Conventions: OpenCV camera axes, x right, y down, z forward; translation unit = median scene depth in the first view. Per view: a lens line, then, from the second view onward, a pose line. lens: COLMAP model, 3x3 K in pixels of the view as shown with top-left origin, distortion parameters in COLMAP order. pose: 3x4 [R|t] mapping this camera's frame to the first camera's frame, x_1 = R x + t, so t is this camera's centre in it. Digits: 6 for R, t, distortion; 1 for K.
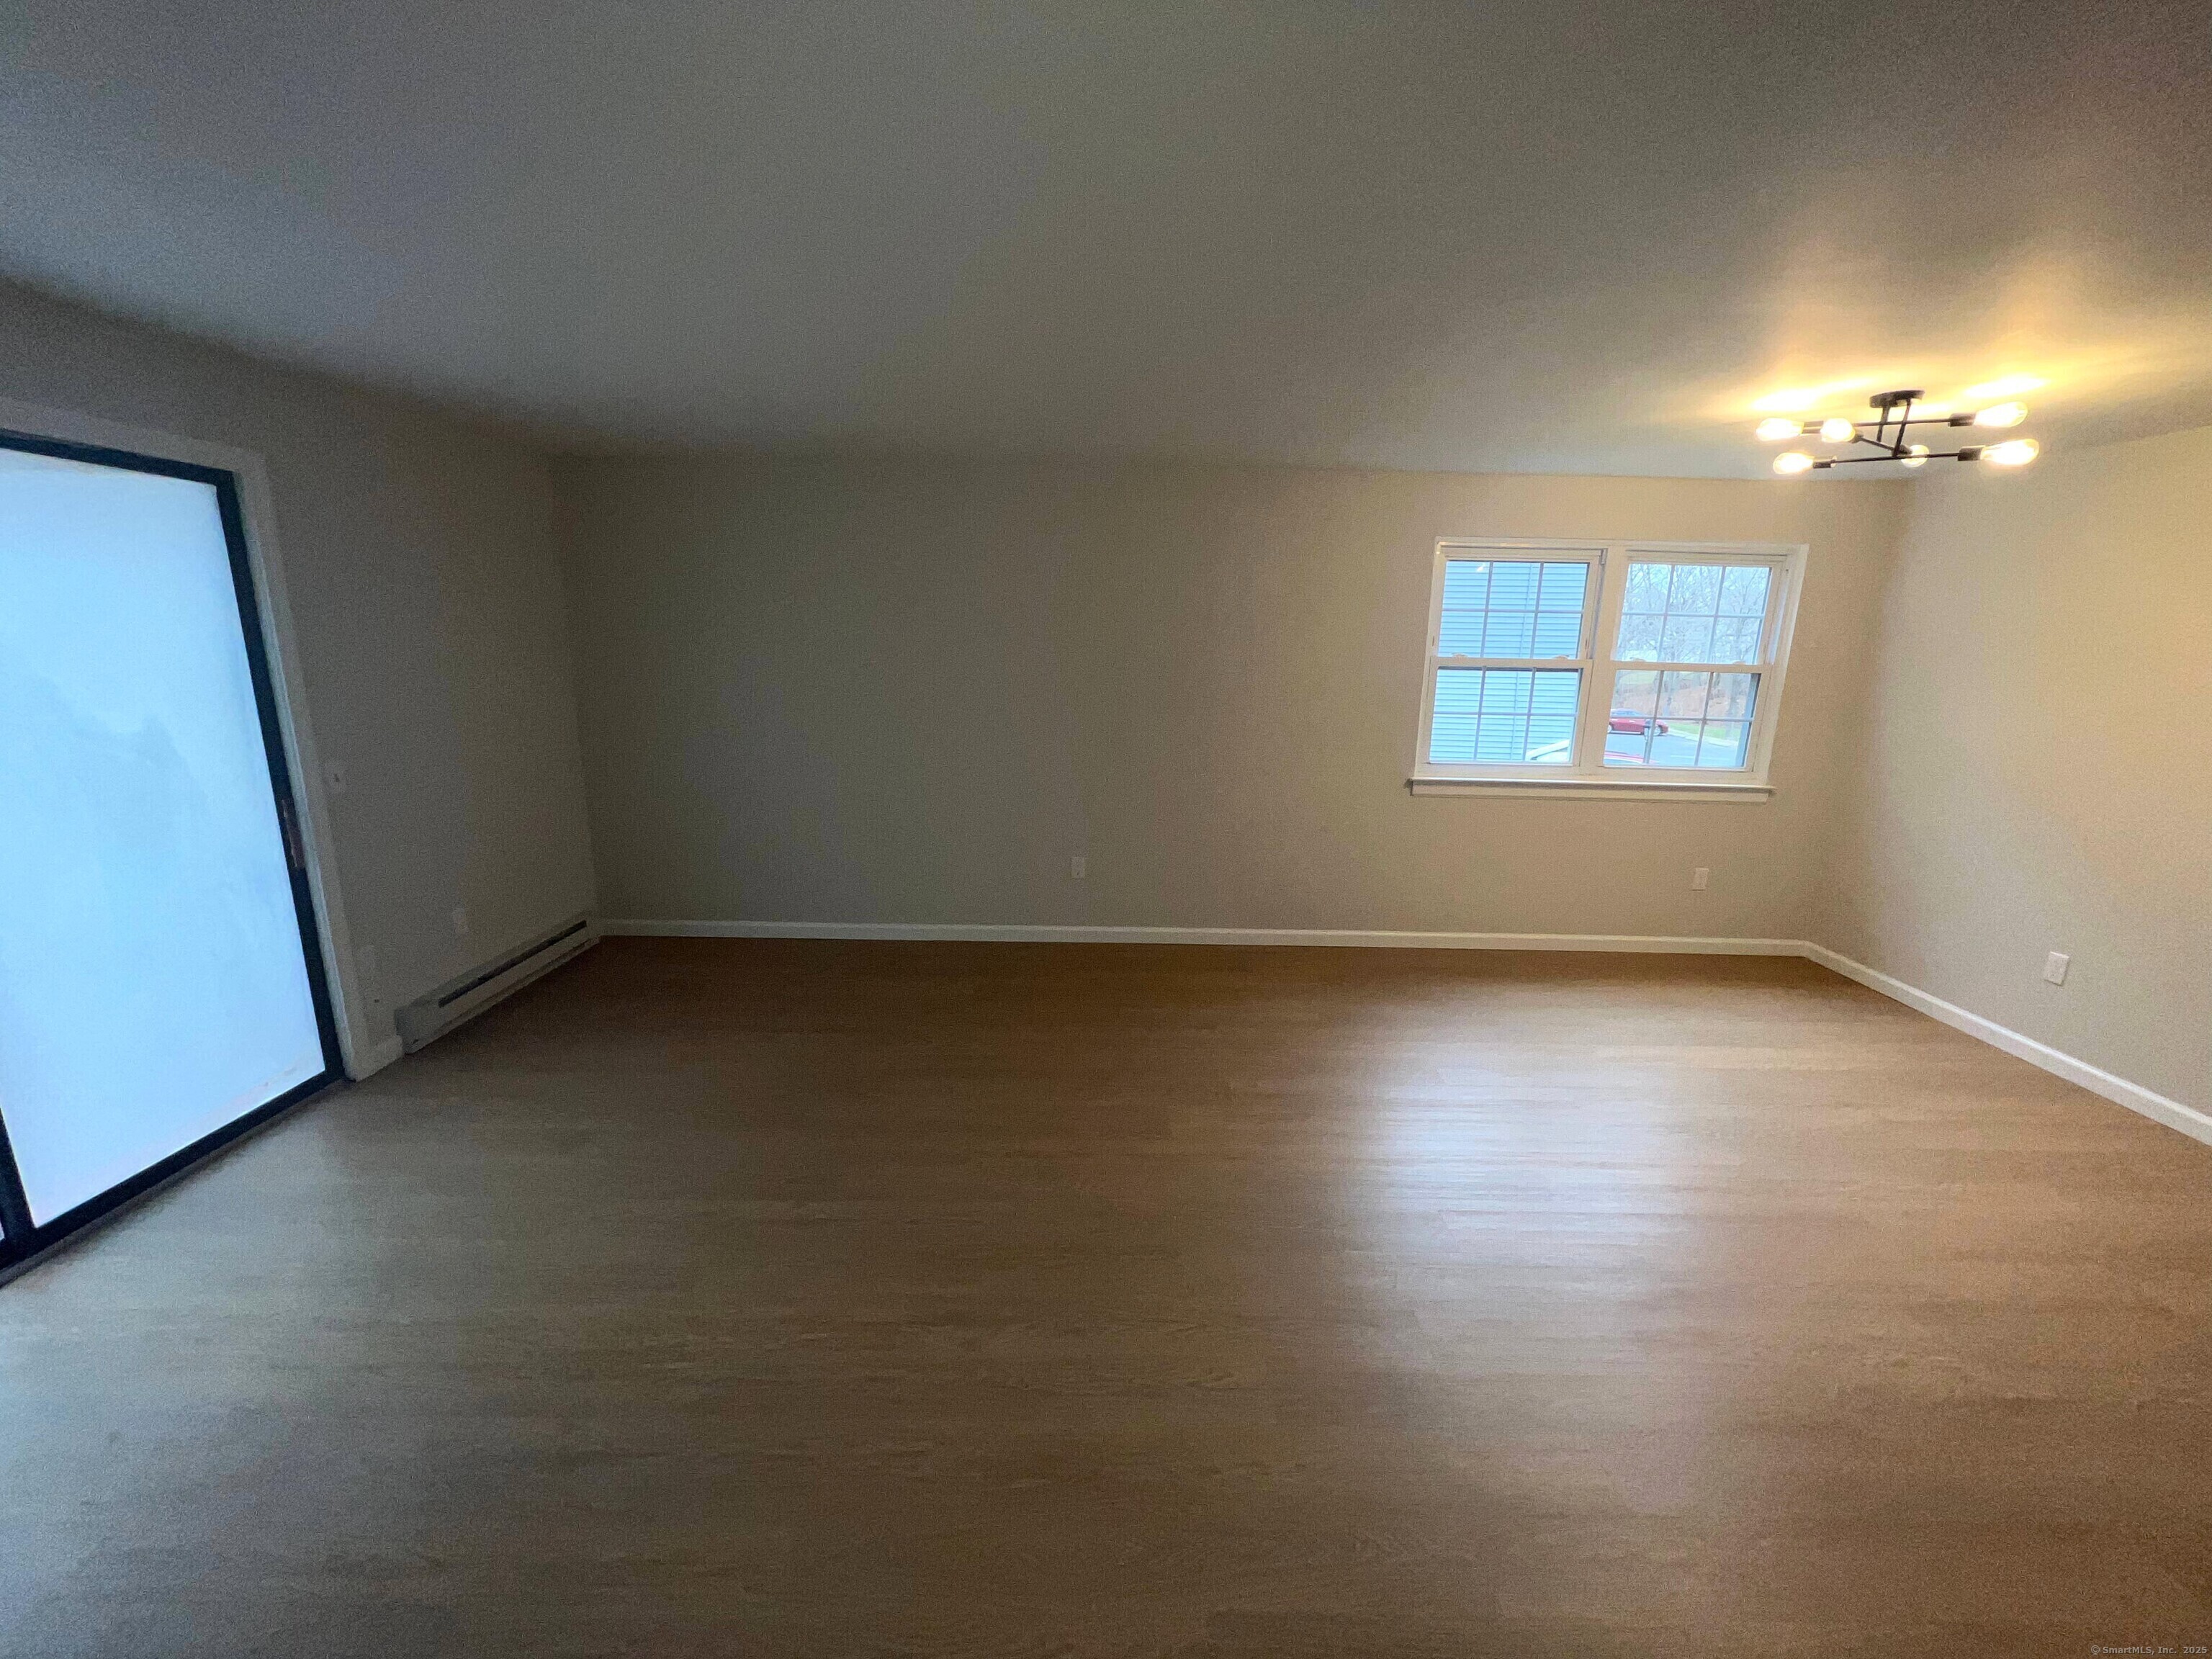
lens RADIAL K [[877.2, 0, 1109.5], [0, 877.2, 826.0], [0, 0, 1]] dist [-0.000132, 0.000231]
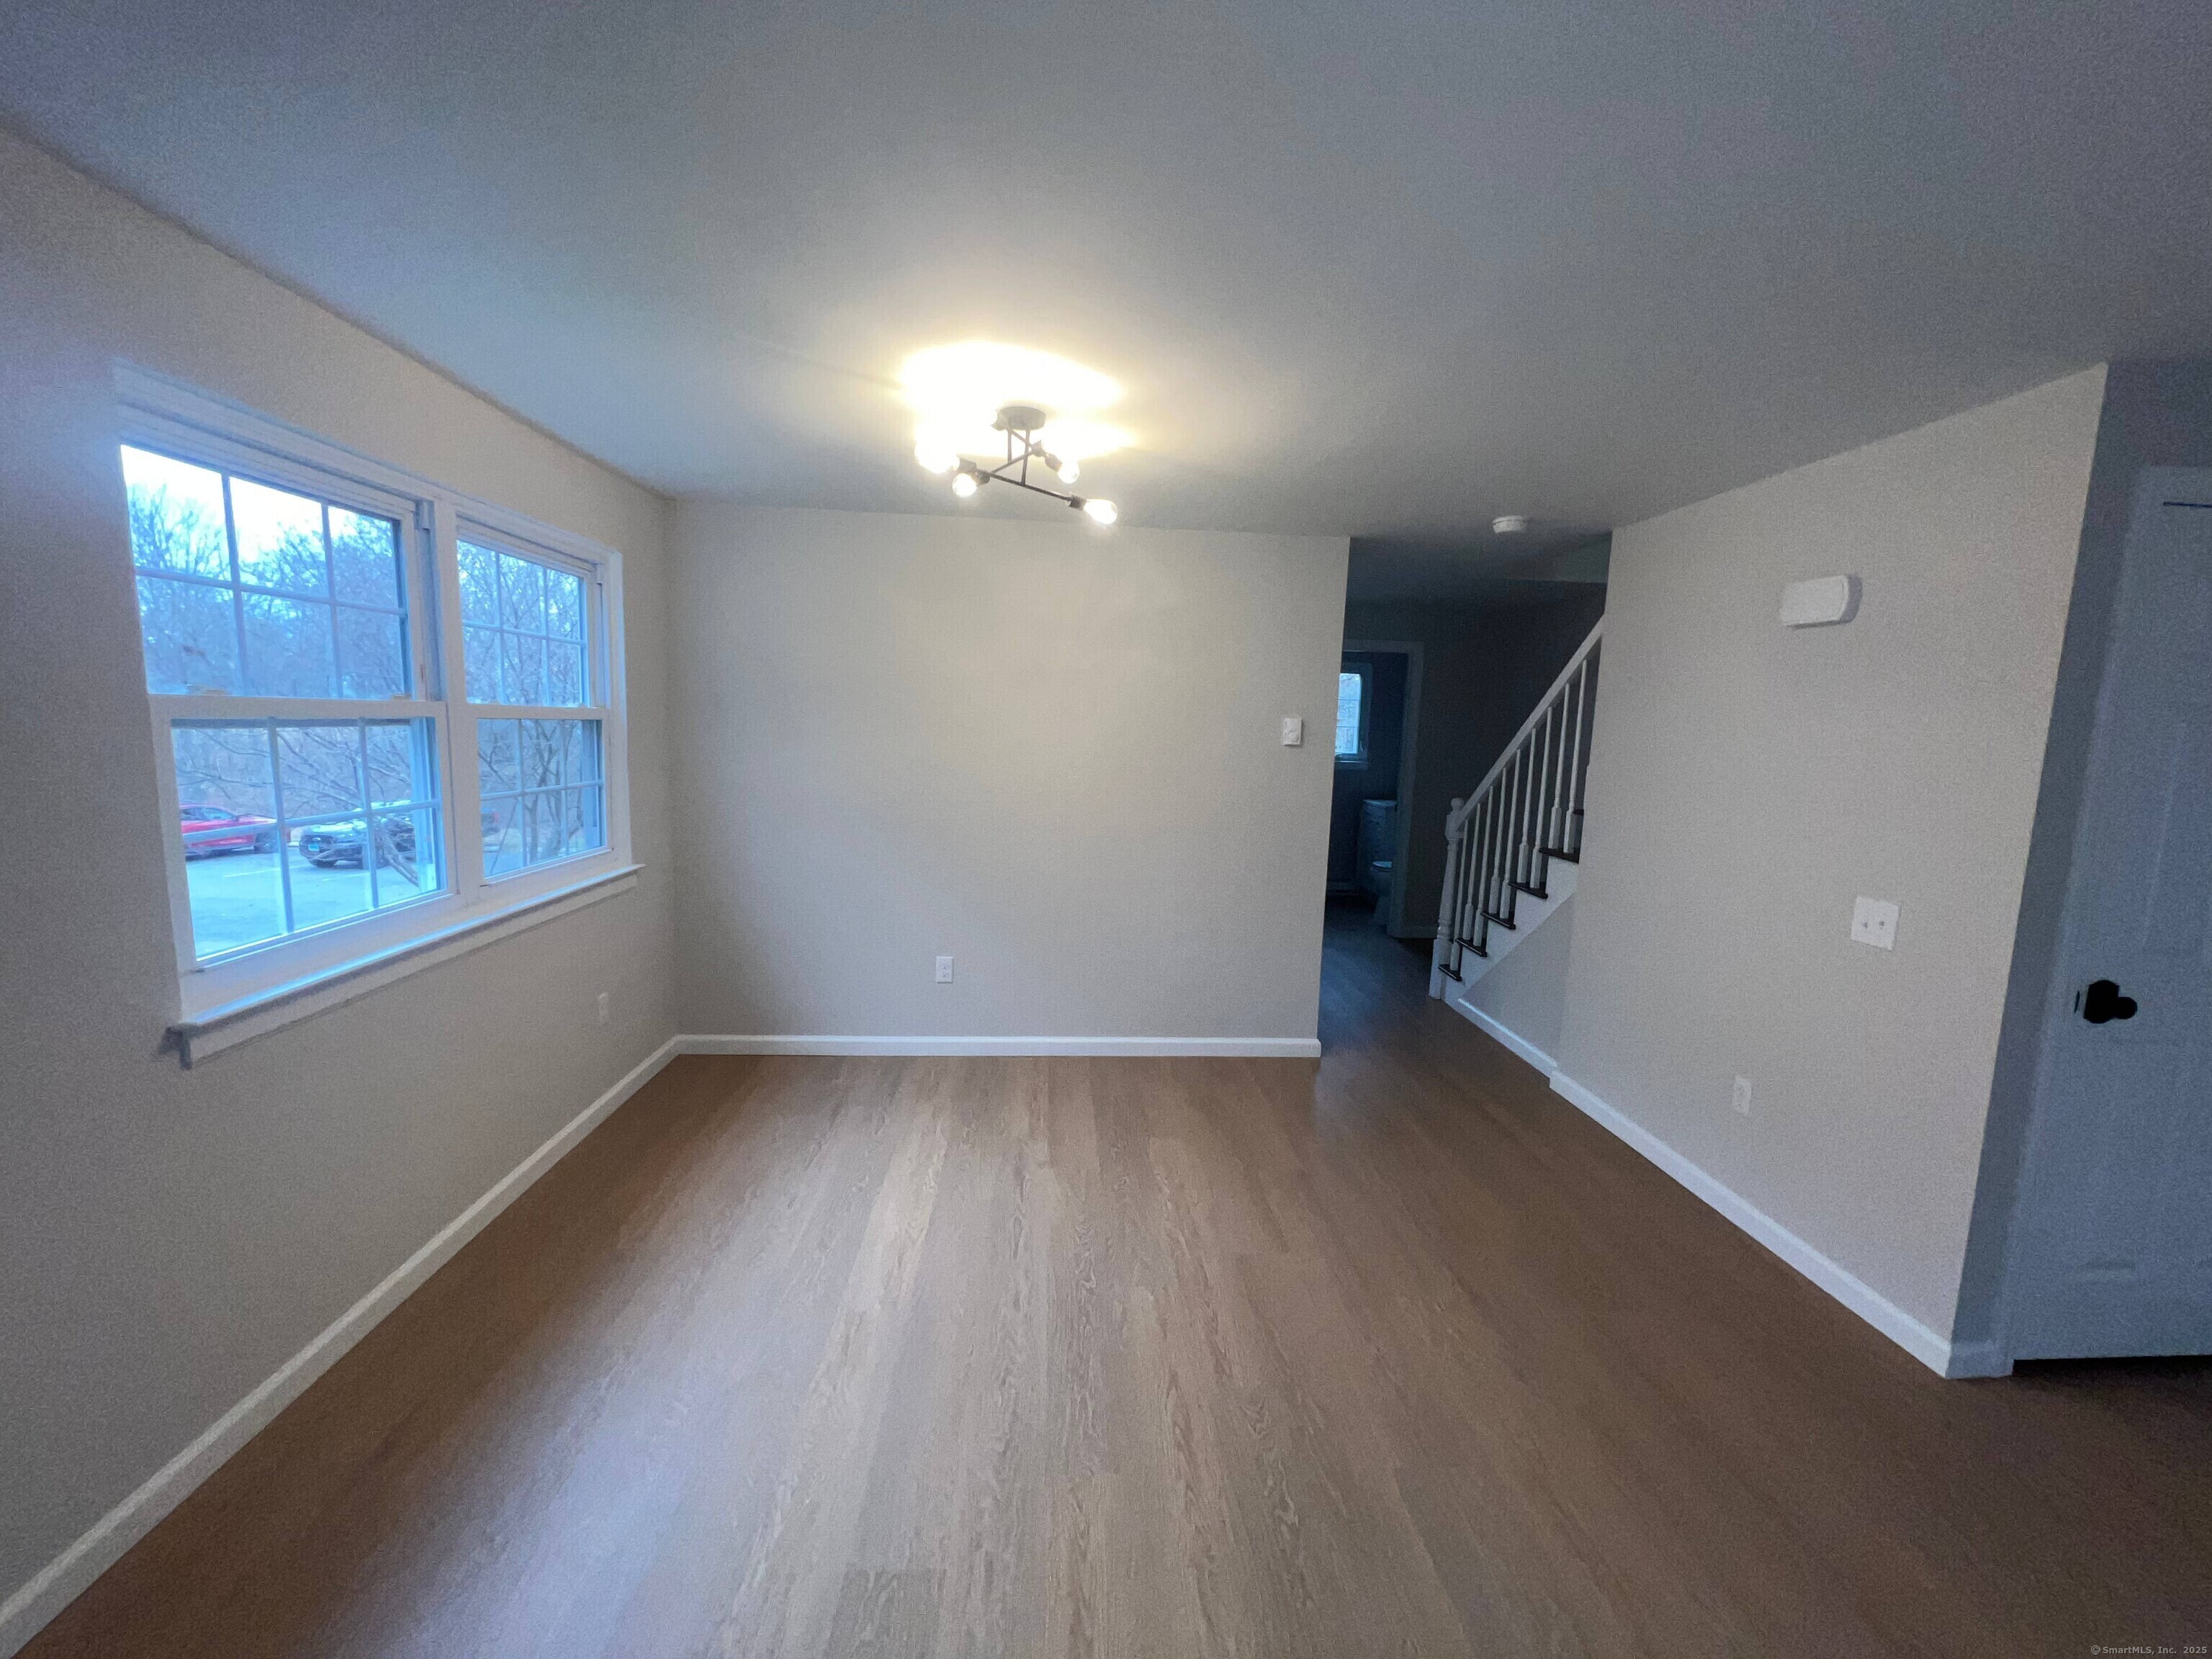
lens RADIAL K [[872.3, 0, 1102.0], [0, 872.3, 832.3], [0, 0, 1]] dist [0.002394, 0.000358]
pose [[-0.069918, -0.147191, 0.986634, -0.032571], [0.177801, 0.971378, 0.157515, -0.129331], [-0.981579, 0.186438, -0.041746, 0.664324]]
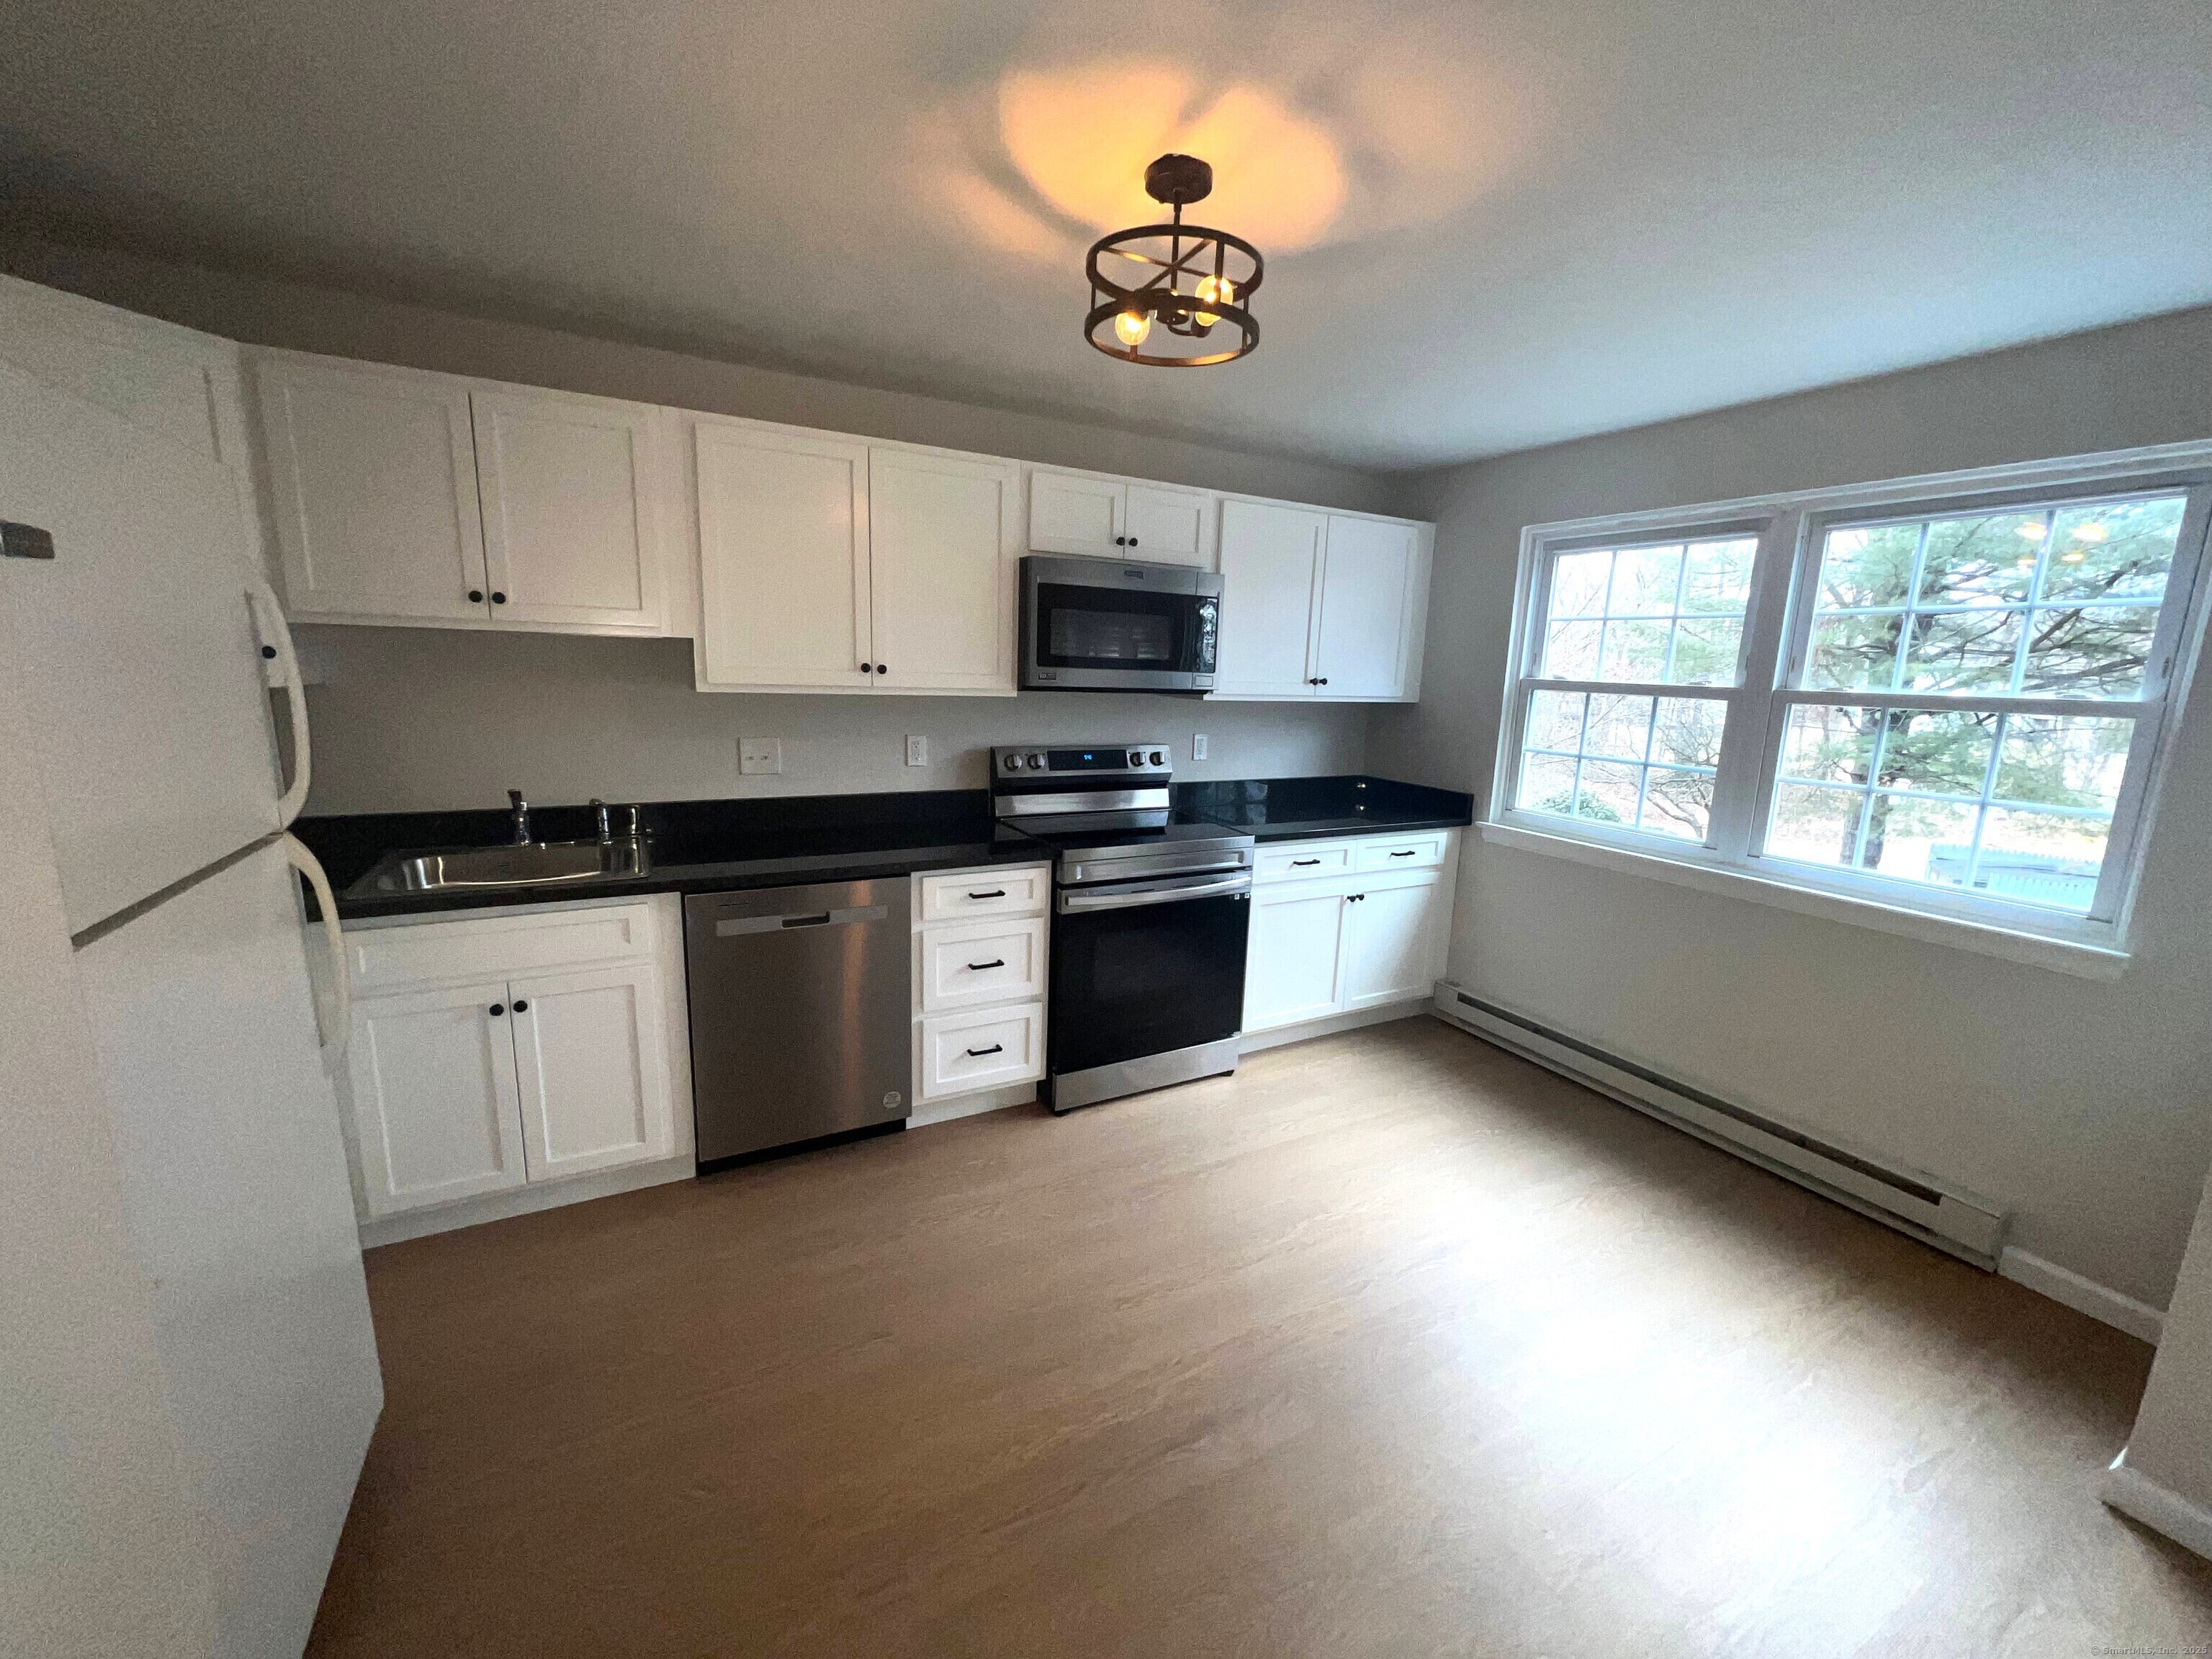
lens RADIAL K [[885.0, 0, 1109.3], [0, 885.0, 829.0], [0, 0, 1]] dist [0.001017, 0.000240]
pose [[0.482534, 0.161941, -0.860777, 0.973904], [-0.212158, 0.975103, 0.064518, -0.028539], [0.849794, 0.151488, 0.504877, 0.301361]]
